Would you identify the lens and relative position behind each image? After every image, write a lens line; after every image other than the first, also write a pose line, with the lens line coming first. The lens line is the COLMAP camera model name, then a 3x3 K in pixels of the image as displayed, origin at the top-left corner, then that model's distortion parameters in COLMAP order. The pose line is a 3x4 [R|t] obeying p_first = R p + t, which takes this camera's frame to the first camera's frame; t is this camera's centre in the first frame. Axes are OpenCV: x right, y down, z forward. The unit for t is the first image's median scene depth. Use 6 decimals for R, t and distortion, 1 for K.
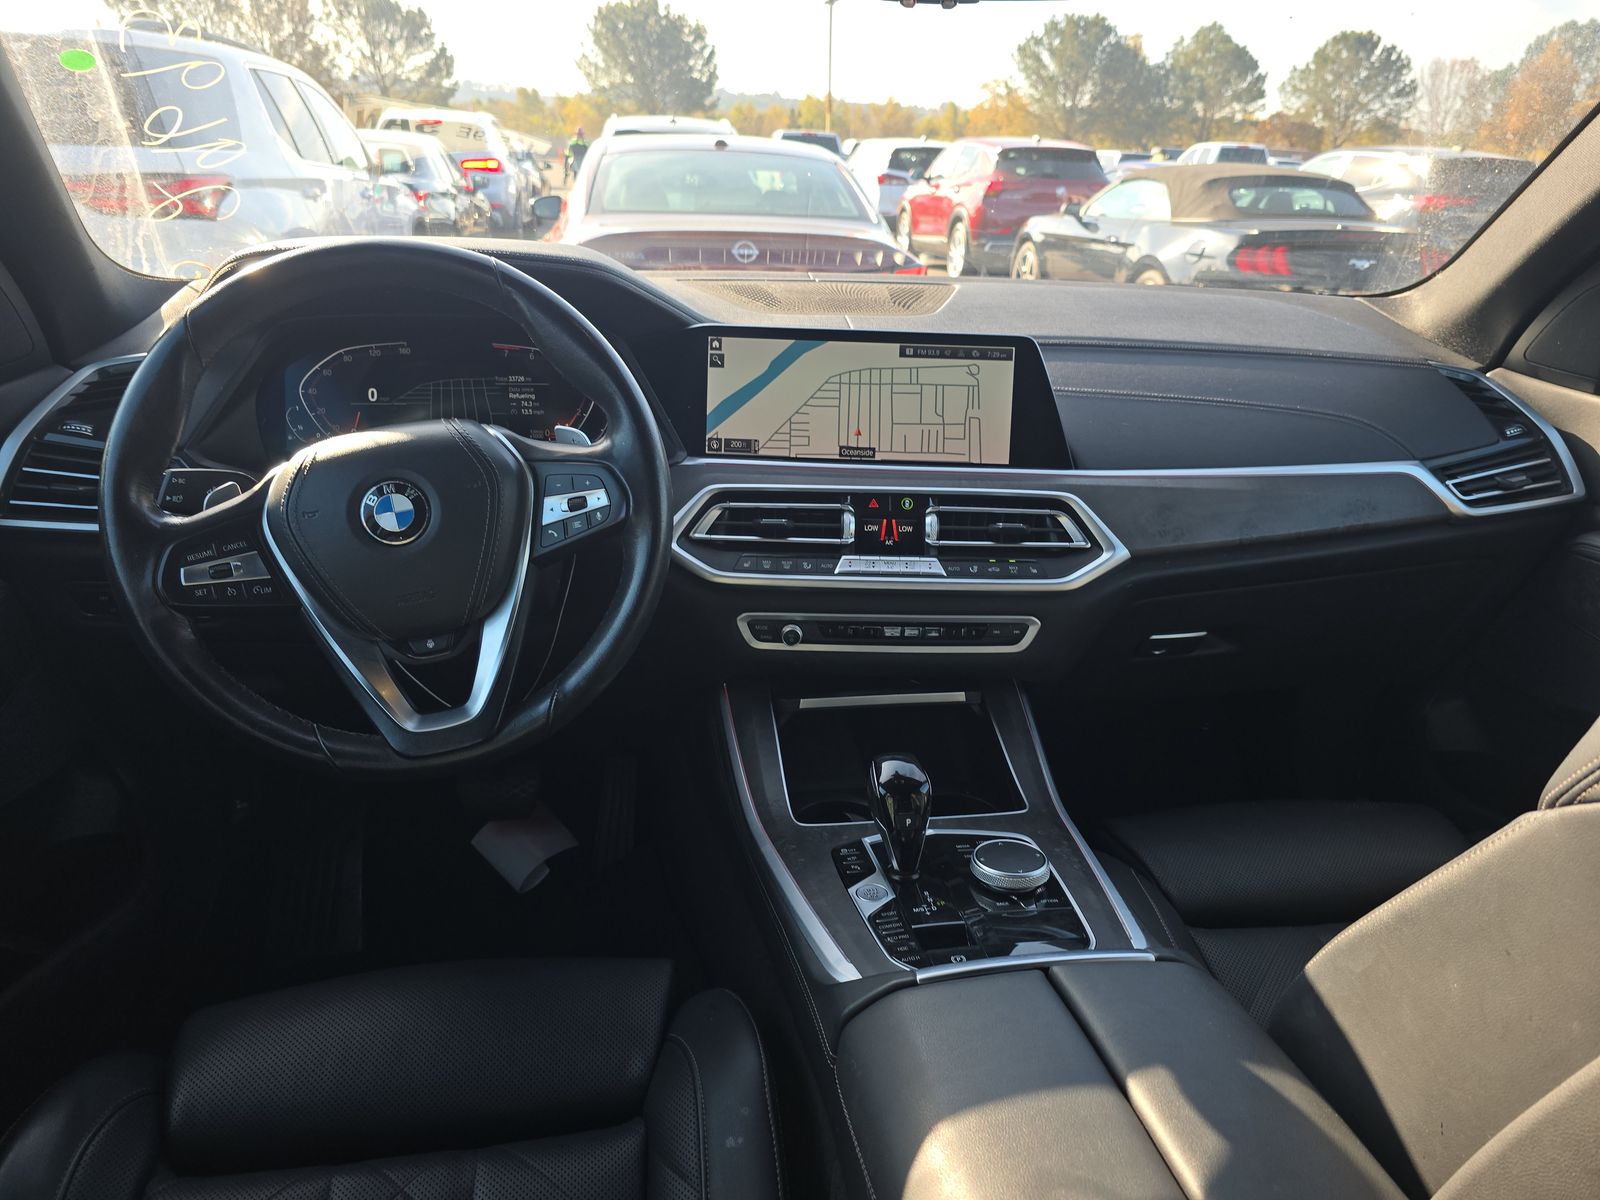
lens RADIAL K [[1067.9, 0, 830.8], [0, 1067.9, 657.4], [0, 0, 1]] dist [0.083701, -0.109936]
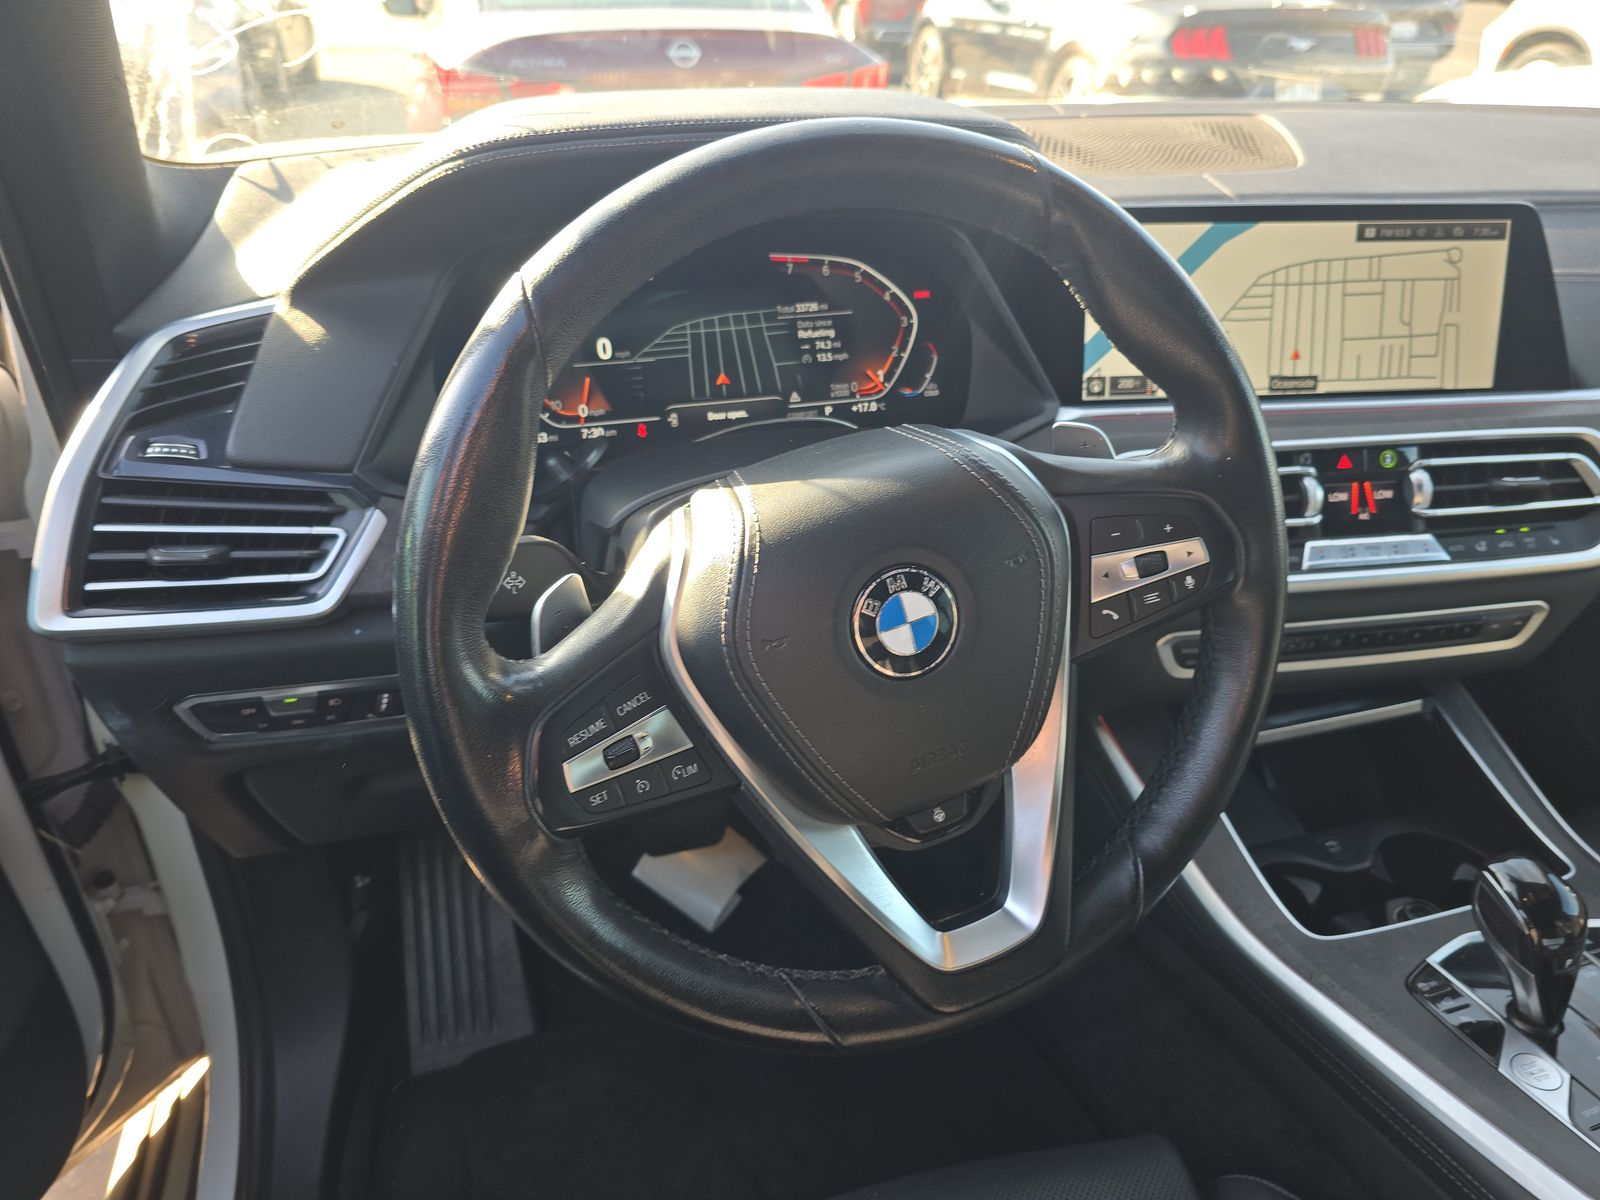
lens RADIAL K [[1051.4, 0, 801.5], [0, 1051.4, 630.6], [0, 0, 1]] dist [0.039962, -0.052762]
pose [[0.990830, -0.089142, 0.101541, -0.382553], [0.072830, 0.985330, 0.154341, -0.163806], [-0.113810, -0.145531, 0.982786, 0.333267]]
